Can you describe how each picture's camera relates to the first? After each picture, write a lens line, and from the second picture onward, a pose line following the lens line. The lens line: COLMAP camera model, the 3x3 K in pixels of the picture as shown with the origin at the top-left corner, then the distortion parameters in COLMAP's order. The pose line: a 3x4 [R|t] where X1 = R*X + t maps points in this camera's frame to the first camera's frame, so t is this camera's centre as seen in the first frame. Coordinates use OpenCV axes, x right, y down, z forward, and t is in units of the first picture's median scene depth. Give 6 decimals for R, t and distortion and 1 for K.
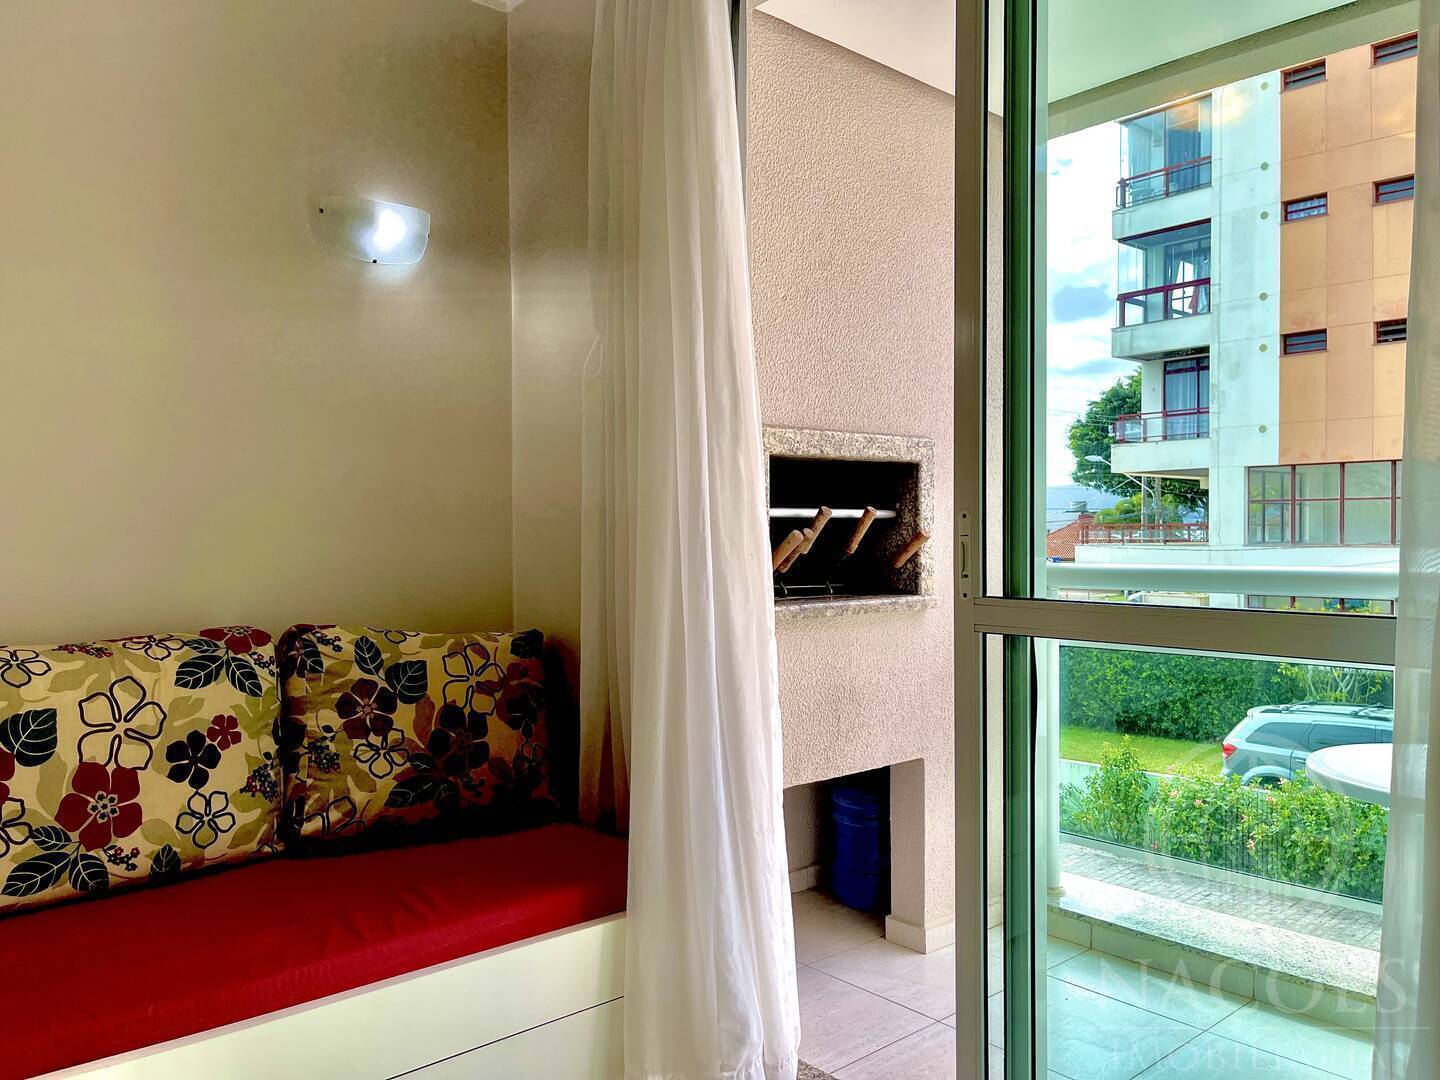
lens RADIAL K [[1032.6, 0, 721.1], [0, 1032.6, 538.7], [0, 0, 1]] dist [-0.000972, 0.001627]
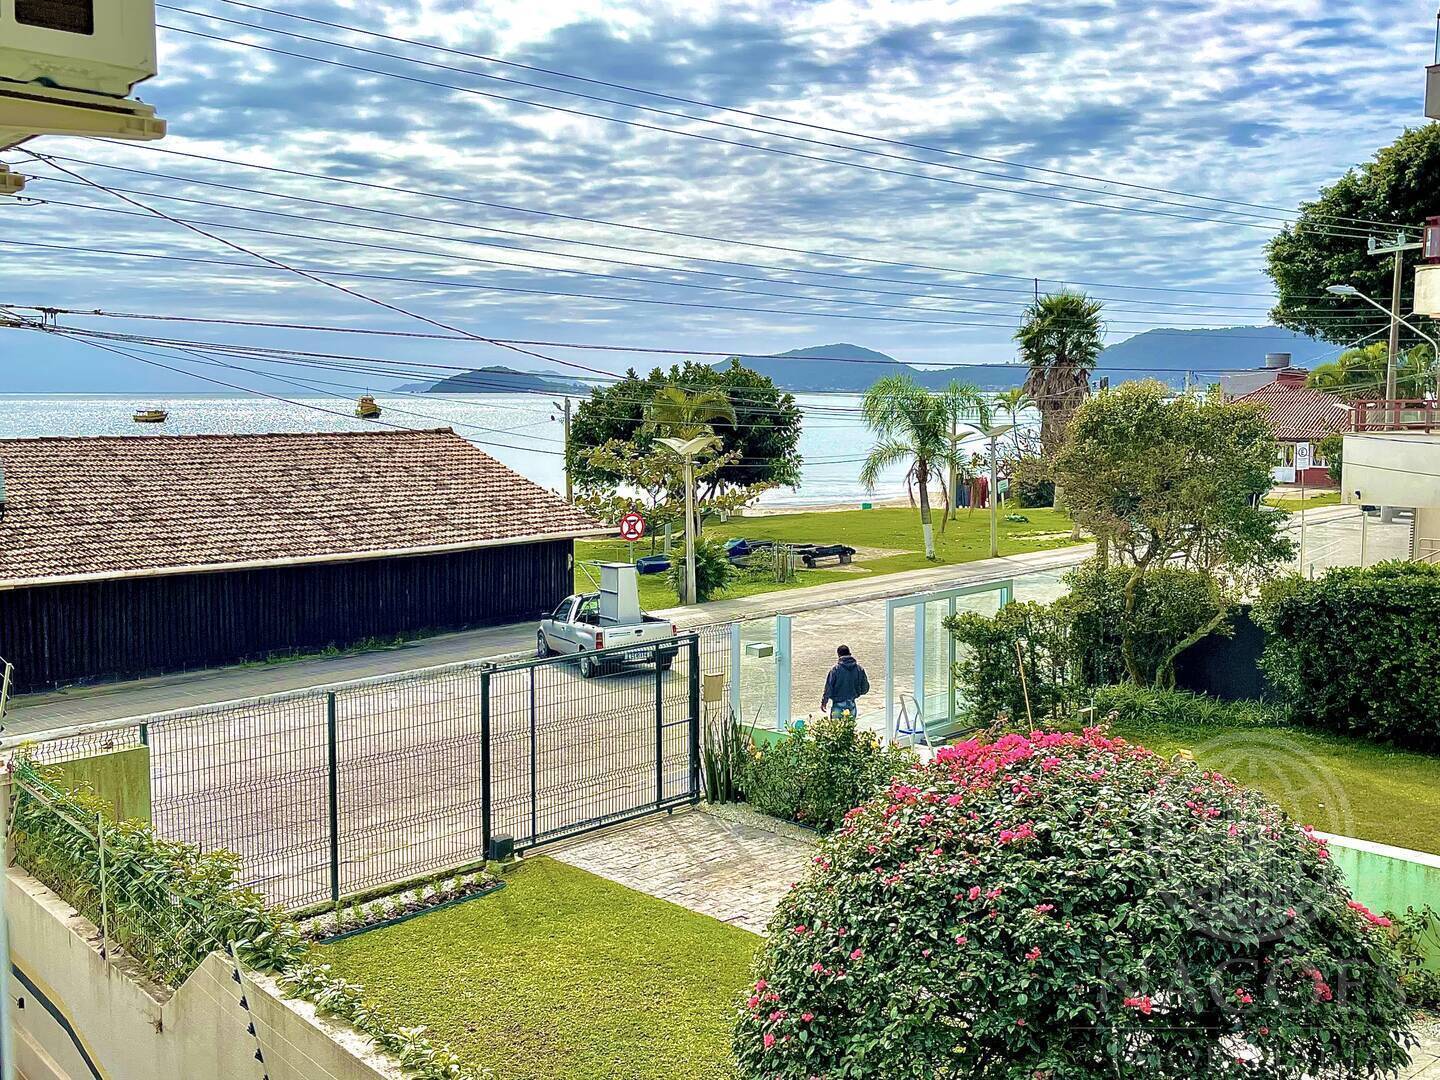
lens RADIAL K [[1501.8, 0, 728.8], [0, 1501.8, 542.6], [0, 0, 1]] dist [0.008974, 0.000000]
pose [[0.999862, 0.003907, -0.016176, -0.005829], [-0.002444, 0.995985, 0.089488, -0.010341], [0.016461, -0.089436, 0.995857, 0.131813]]
